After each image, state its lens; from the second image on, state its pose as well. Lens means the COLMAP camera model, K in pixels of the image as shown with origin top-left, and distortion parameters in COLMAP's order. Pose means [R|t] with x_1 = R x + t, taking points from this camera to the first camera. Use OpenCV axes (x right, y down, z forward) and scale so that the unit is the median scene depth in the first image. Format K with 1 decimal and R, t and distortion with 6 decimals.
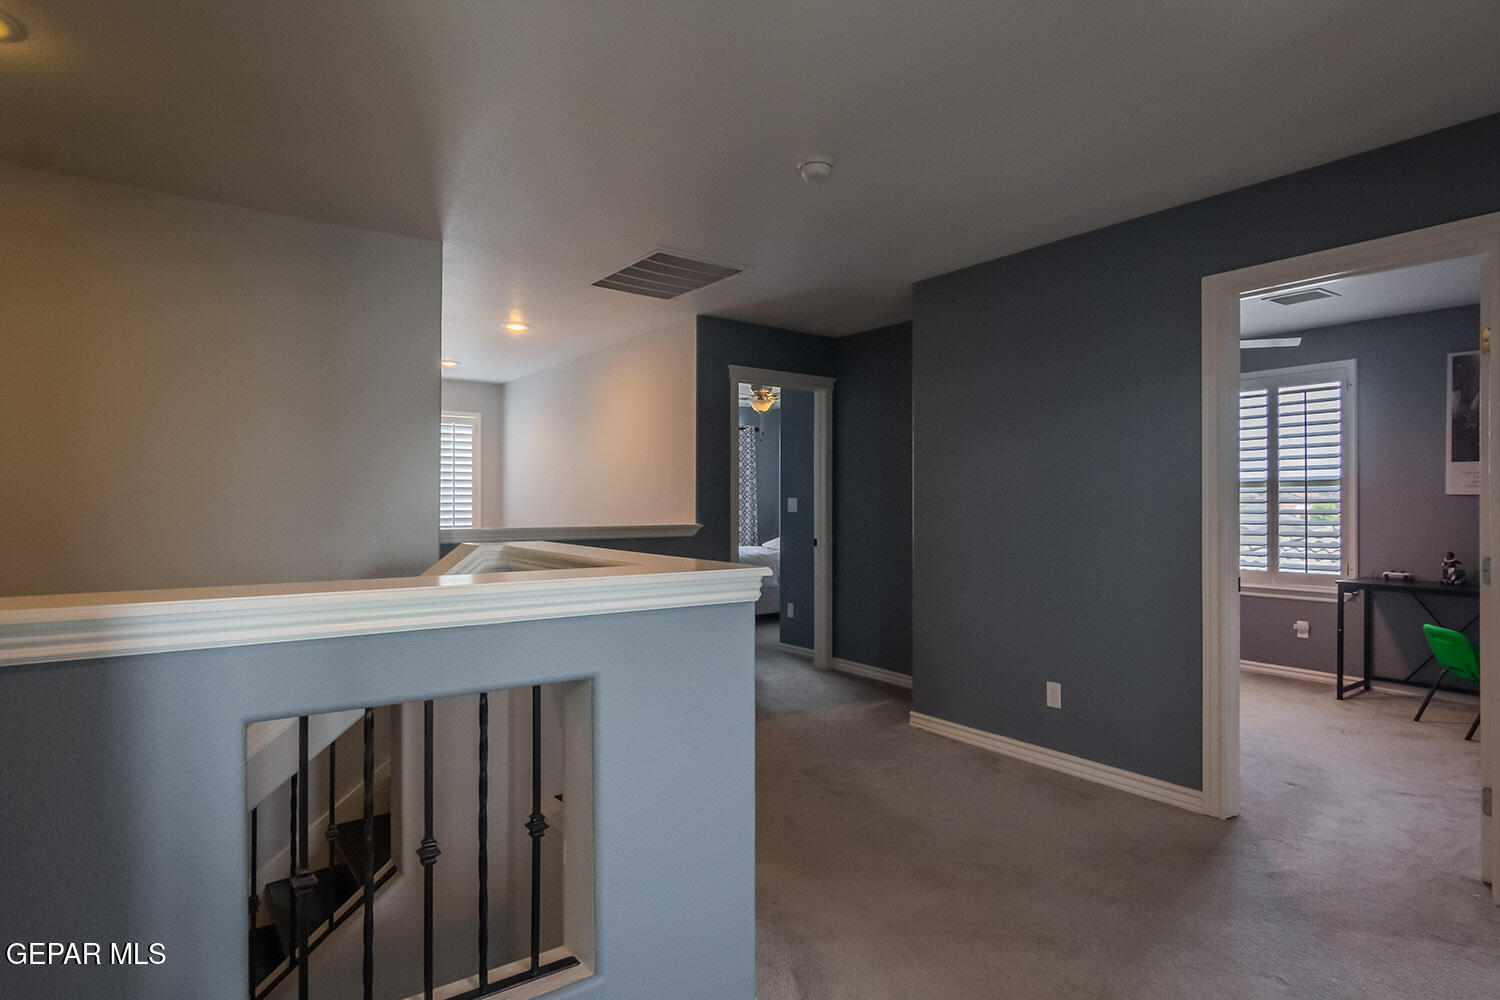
lens RADIAL K [[798.3, 0, 752.0], [0, 798.3, 498.9], [0, 0, 1]] dist [0.006366, 0.001018]
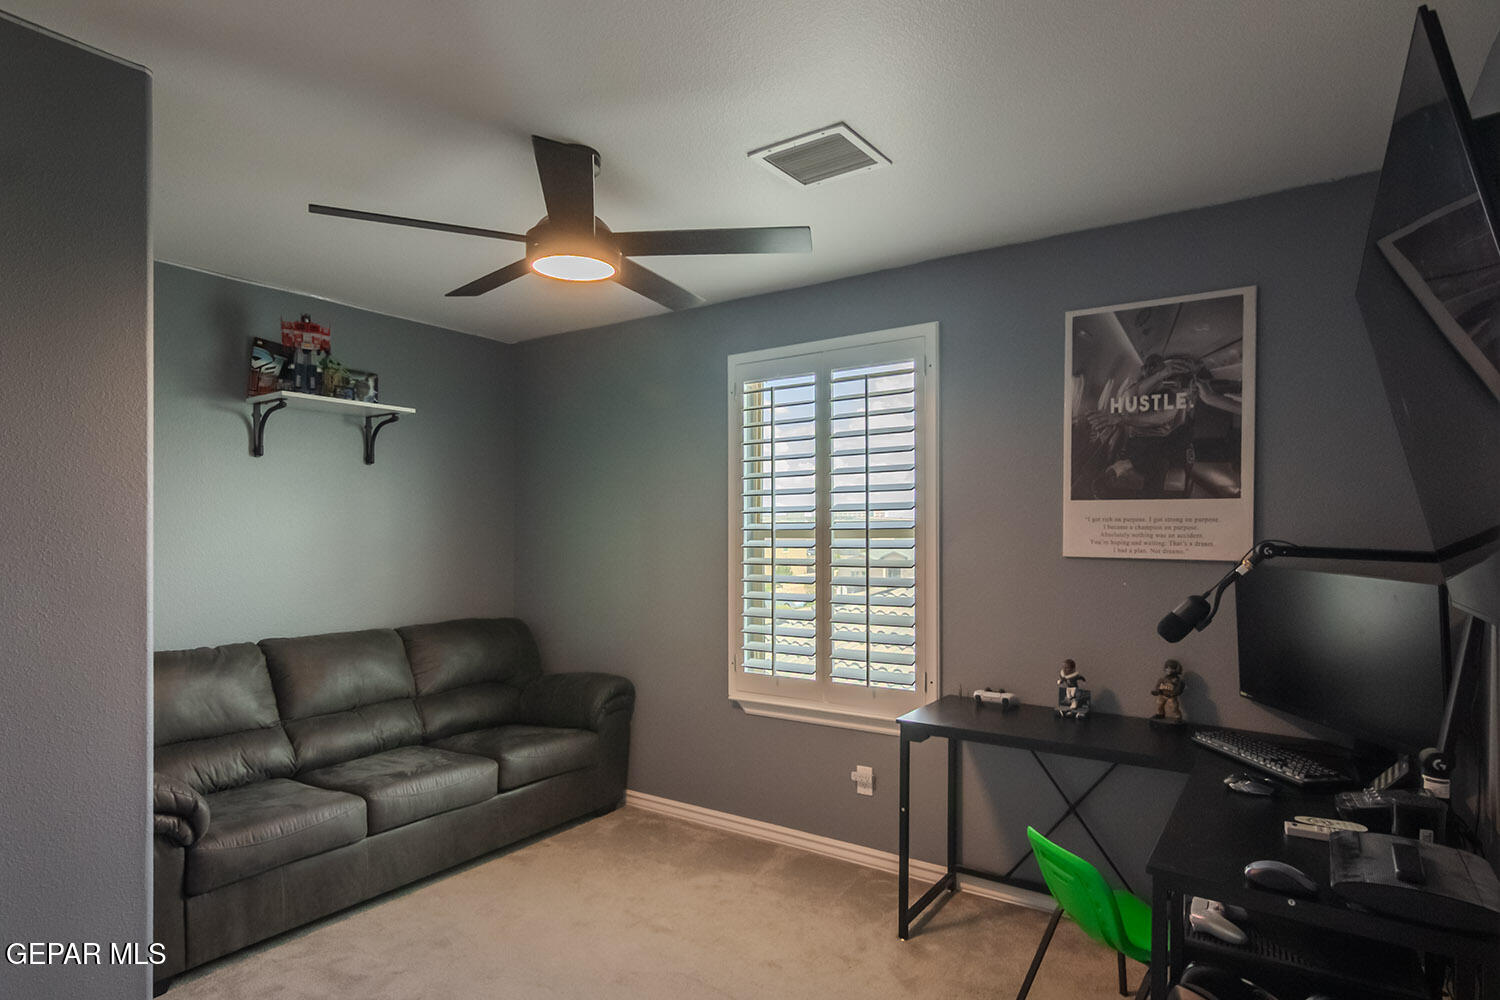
lens RADIAL K [[798.3, 0, 716.0], [0, 798.3, 528.6], [0, 0, 1]] dist [0.006366, 0.001018]
pose [[0.951255, -0.000472, 0.308406, 0.416705], [0.000302, 1.000000, 0.000601, -0.024363], [-0.308406, -0.000479, 0.951255, 0.490831]]
